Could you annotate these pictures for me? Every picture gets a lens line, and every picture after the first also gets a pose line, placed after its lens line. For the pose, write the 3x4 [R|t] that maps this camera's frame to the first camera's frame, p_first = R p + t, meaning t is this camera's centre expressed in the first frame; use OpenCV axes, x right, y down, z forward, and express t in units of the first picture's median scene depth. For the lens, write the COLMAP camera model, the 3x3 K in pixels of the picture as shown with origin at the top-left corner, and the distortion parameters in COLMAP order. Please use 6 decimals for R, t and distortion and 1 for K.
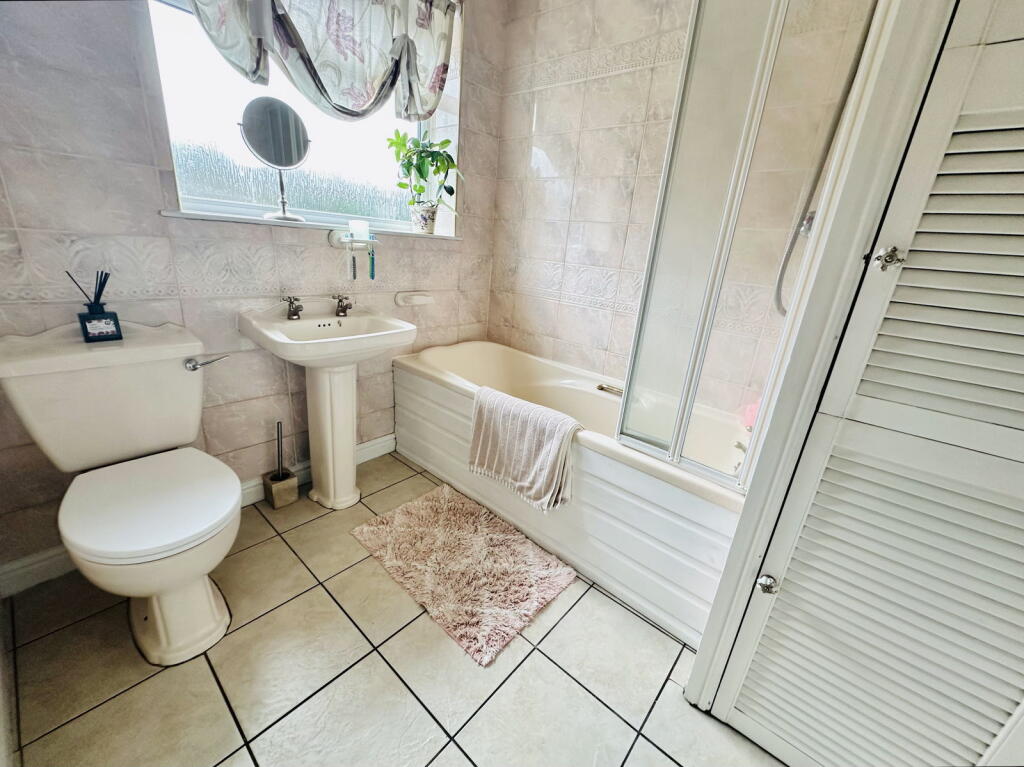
lens RADIAL K [[410.1, 0, 509.6], [0, 410.1, 384.7], [0, 0, 1]] dist [-0.002519, -0.000001]
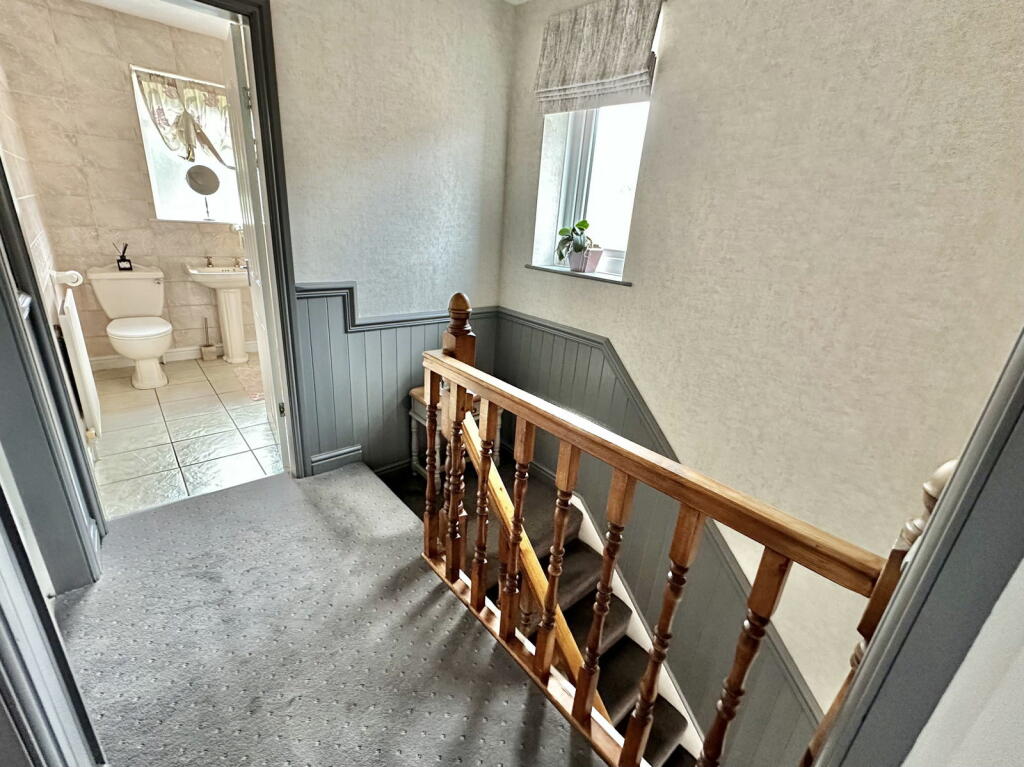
lens RADIAL K [[450.1, 0, 513.1], [0, 450.1, 385.9], [0, 0, 1]] dist [-0.001699, -0.000346]
pose [[0.993226, 0.035333, -0.110697, 1.507029], [-0.034078, 0.999332, 0.013209, 0.426162], [0.111090, -0.009347, 0.993766, -1.317558]]
